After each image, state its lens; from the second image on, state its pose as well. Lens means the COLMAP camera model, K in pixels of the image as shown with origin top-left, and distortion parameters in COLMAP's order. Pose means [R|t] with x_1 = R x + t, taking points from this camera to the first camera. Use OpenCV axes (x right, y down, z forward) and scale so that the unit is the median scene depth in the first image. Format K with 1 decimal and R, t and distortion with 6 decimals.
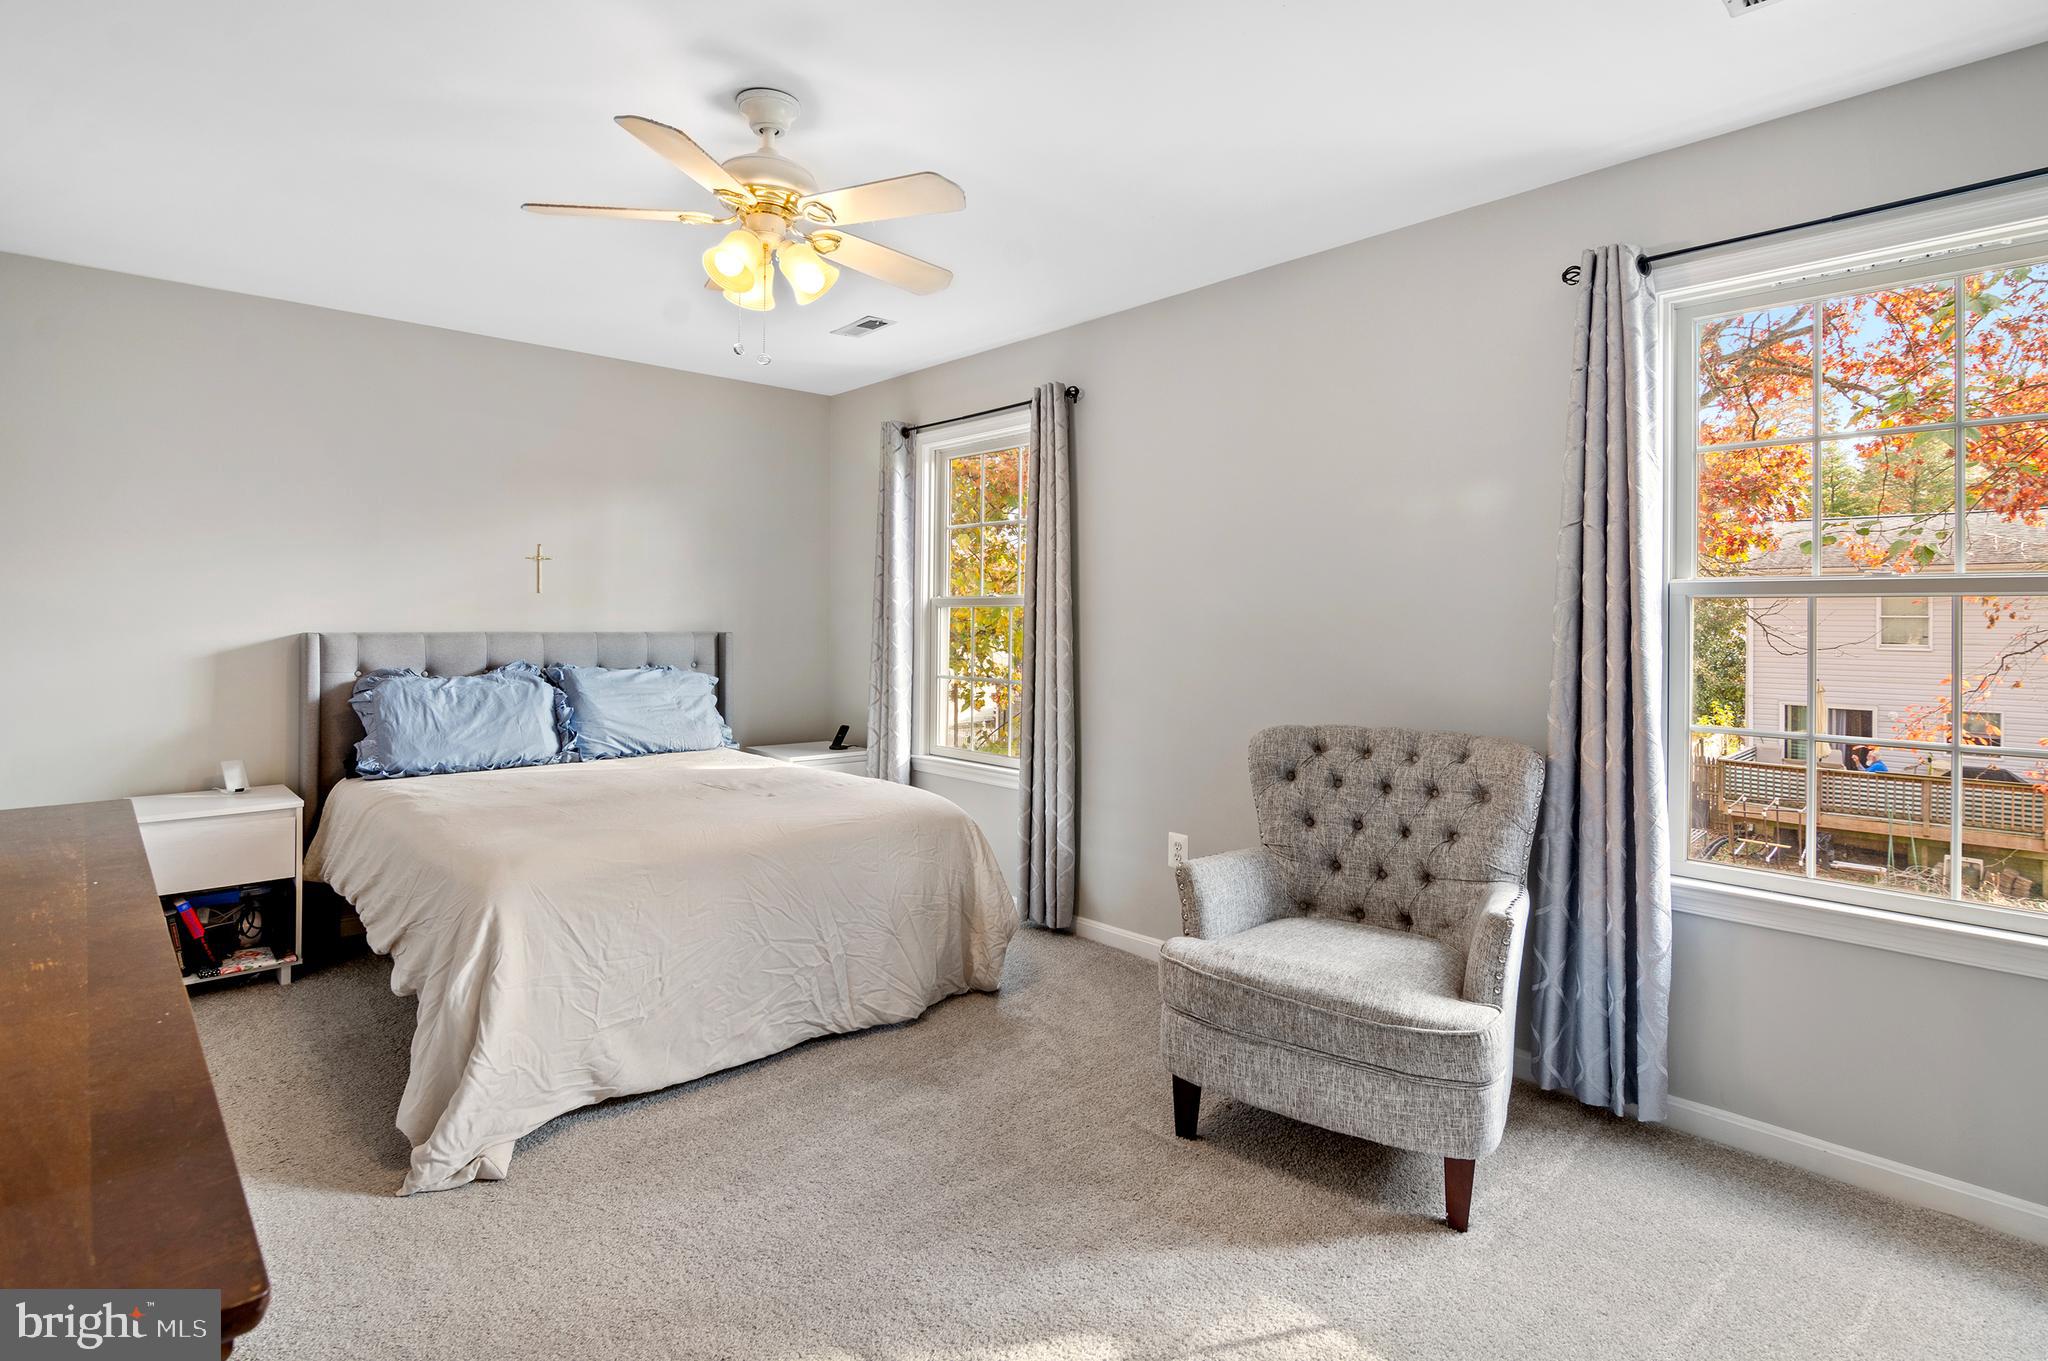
lens RADIAL K [[1008.9, 0, 1028.3], [0, 1008.9, 626.2], [0, 0, 1]] dist [-0.002435, -0.007257]
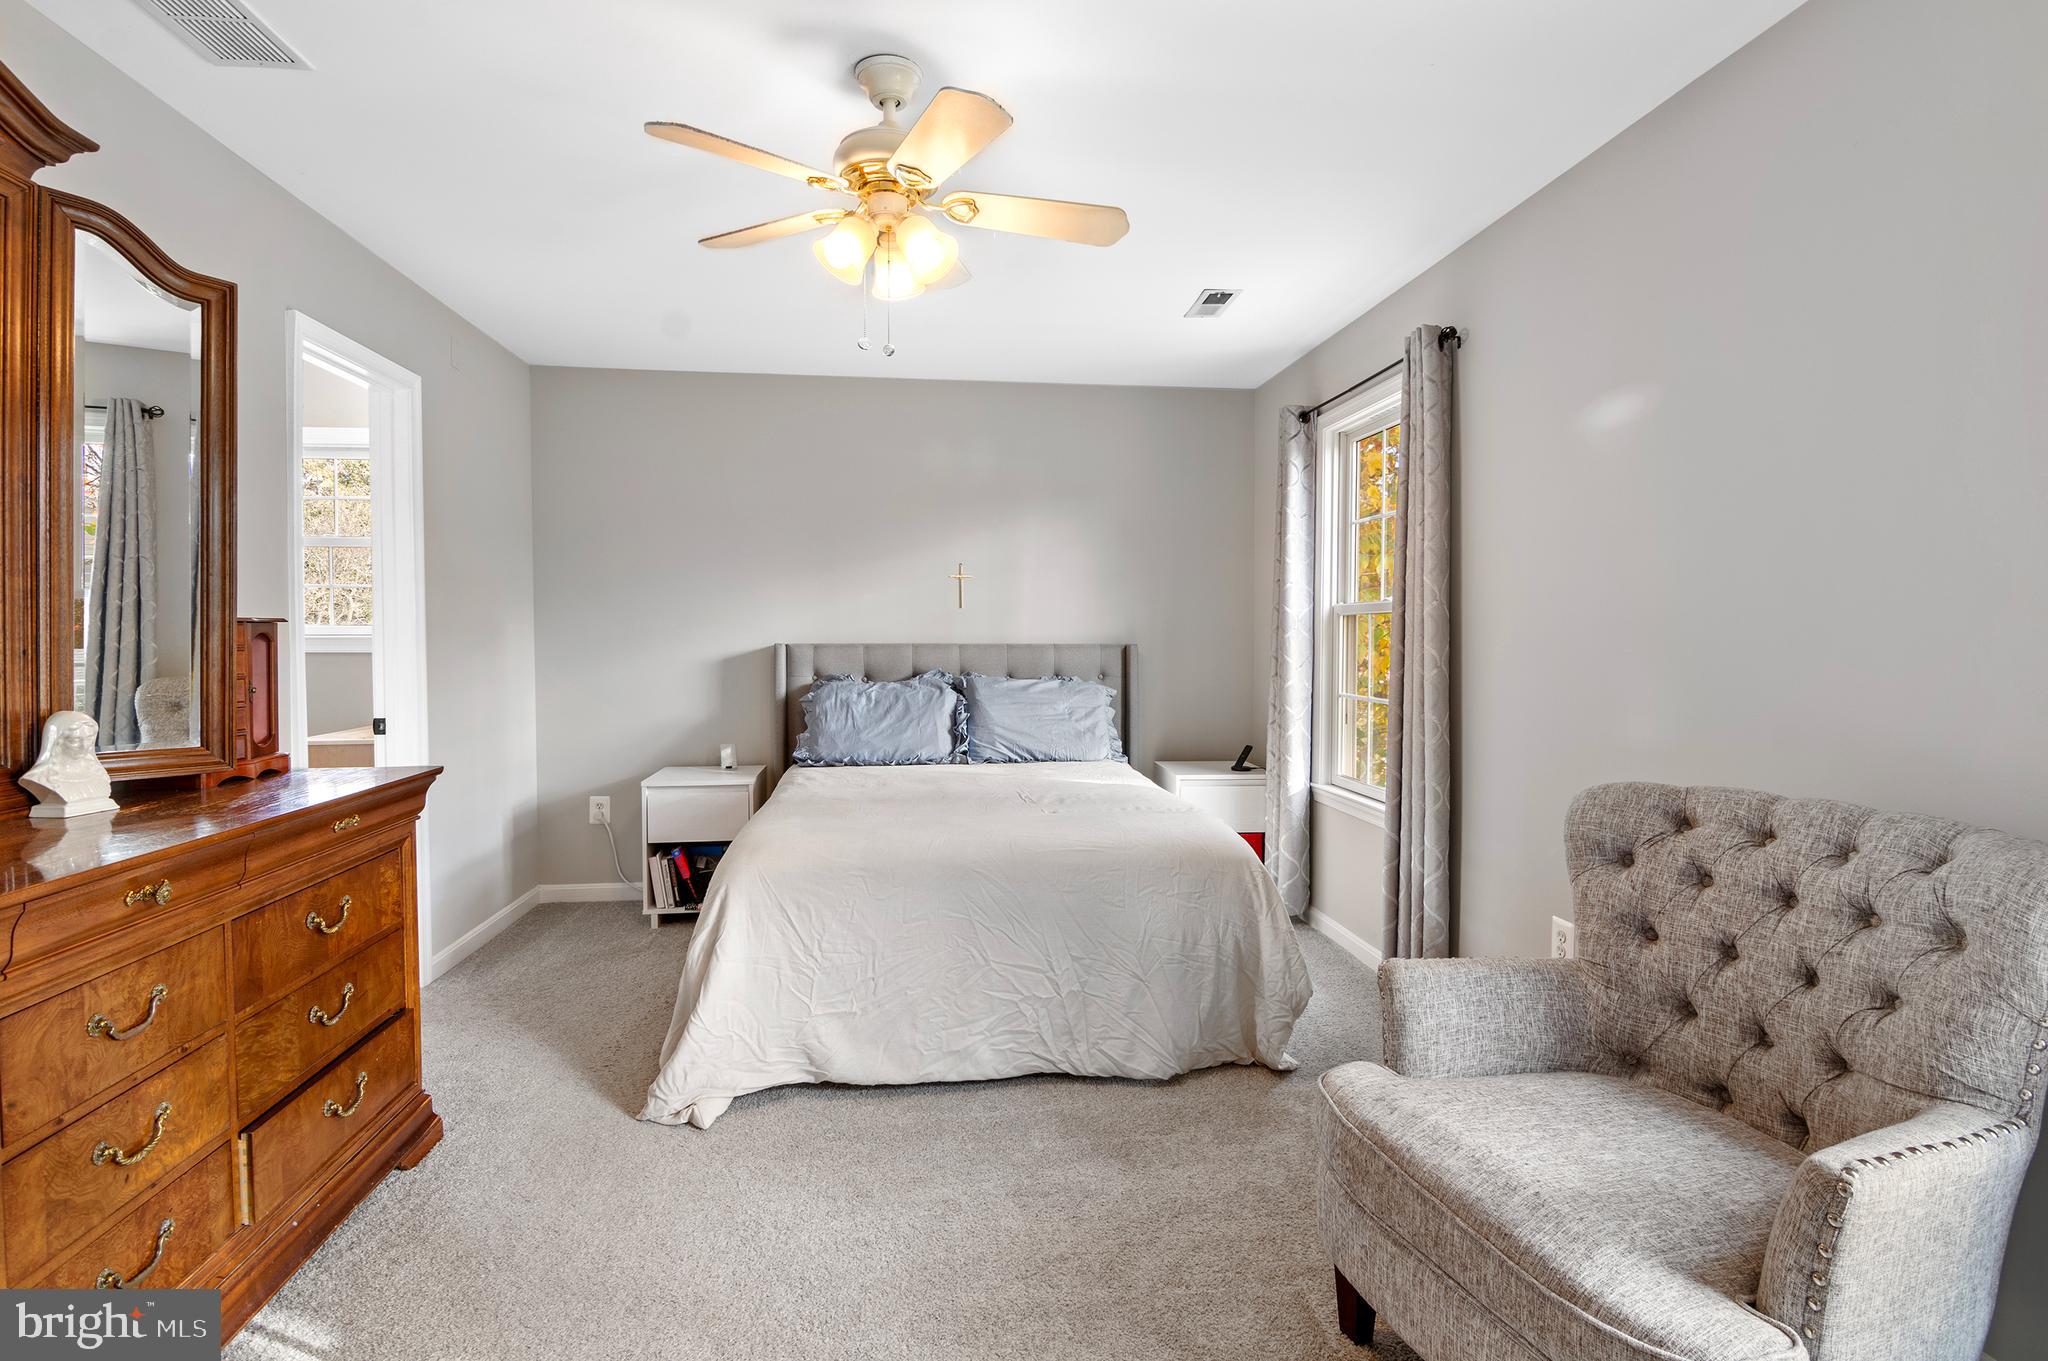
lens RADIAL K [[993.1, 0, 1033.5], [0, 993.1, 671.2], [0, 0, 1]] dist [-0.002605, -0.007170]
pose [[0.815187, 0.016504, -0.578962, 0.303004], [0.000408, 0.999577, 0.029068, 0.006825], [0.579198, -0.023932, 0.814836, 0.243729]]
